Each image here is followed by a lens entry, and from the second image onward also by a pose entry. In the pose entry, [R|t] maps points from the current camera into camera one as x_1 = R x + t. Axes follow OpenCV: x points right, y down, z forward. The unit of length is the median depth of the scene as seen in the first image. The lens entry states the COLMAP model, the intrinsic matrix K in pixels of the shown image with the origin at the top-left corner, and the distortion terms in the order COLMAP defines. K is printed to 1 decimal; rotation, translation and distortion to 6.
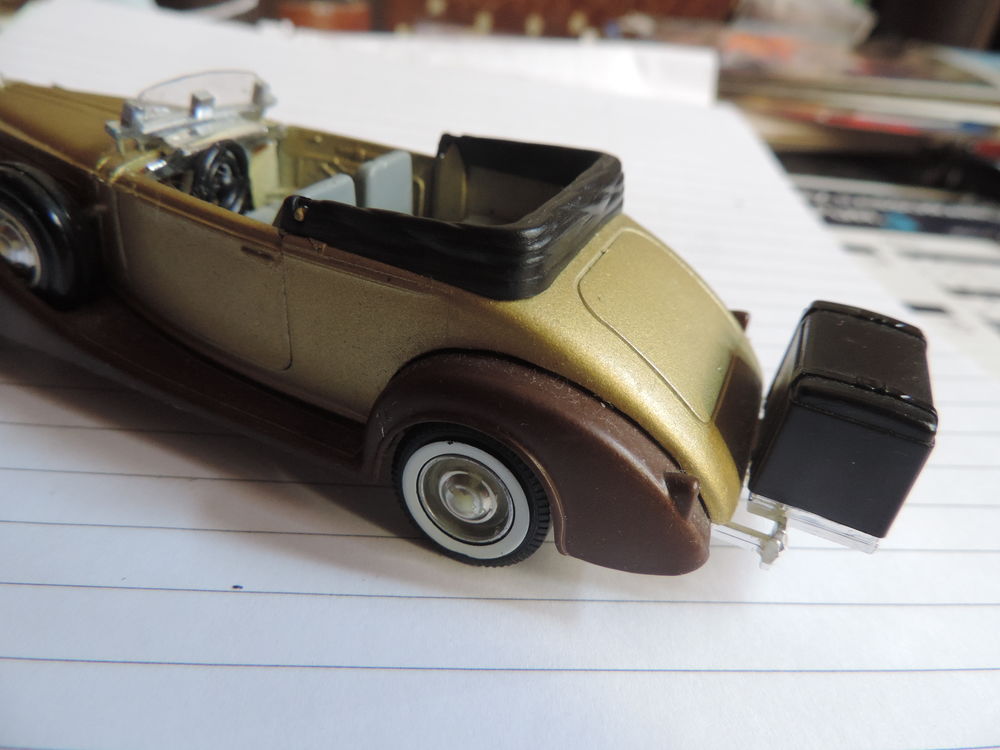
lens RADIAL K [[722.6, 0, 500.0], [0, 722.6, 375.0], [0, 0, 1]] dist [0.001752, -0.003808]
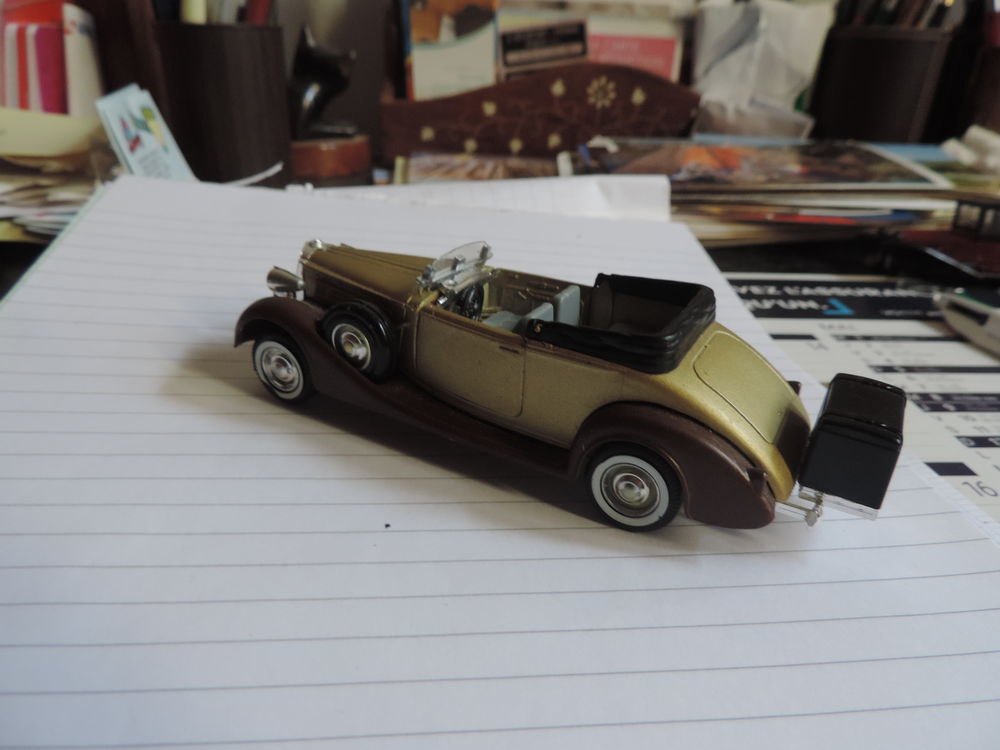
lens RADIAL K [[722.6, 0, 500.0], [0, 722.6, 375.0], [0, 0, 1]] dist [0.001752, -0.003808]
pose [[0.994237, -0.009049, -0.106820, -0.167751], [-0.003368, 0.993303, -0.115494, 0.101348], [0.107149, 0.115188, 0.987548, -0.771010]]
